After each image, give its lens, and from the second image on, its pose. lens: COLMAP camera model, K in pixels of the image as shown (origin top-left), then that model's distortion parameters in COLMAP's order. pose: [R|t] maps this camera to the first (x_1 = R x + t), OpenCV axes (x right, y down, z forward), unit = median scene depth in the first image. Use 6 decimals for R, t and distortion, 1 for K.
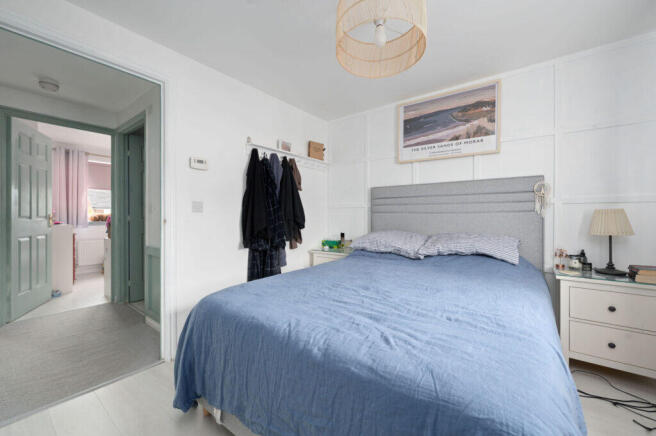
lens RADIAL K [[259.8, 0, 331.3], [0, 259.8, 216.9], [0, 0, 1]] dist [-0.001333, -0.000297]
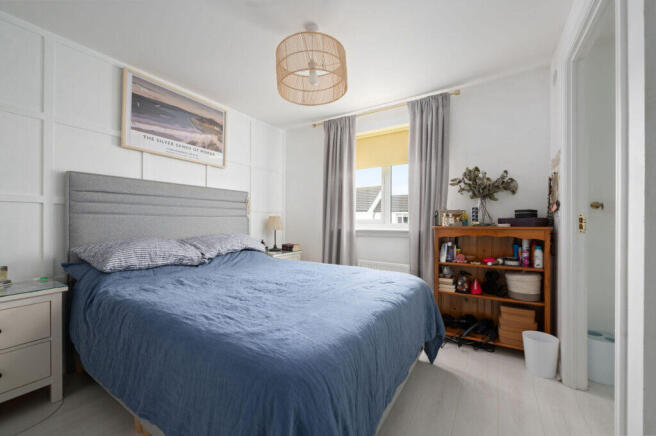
lens RADIAL K [[259.8, 0, 326.3], [0, 259.8, 220.3], [0, 0, 1]] dist [-0.001333, -0.000297]
pose [[-0.061218, -0.000829, 0.998124, -0.588124], [-0.002099, 0.999998, 0.000701, -0.000752], [-0.998122, -0.002053, -0.061220, 0.546860]]
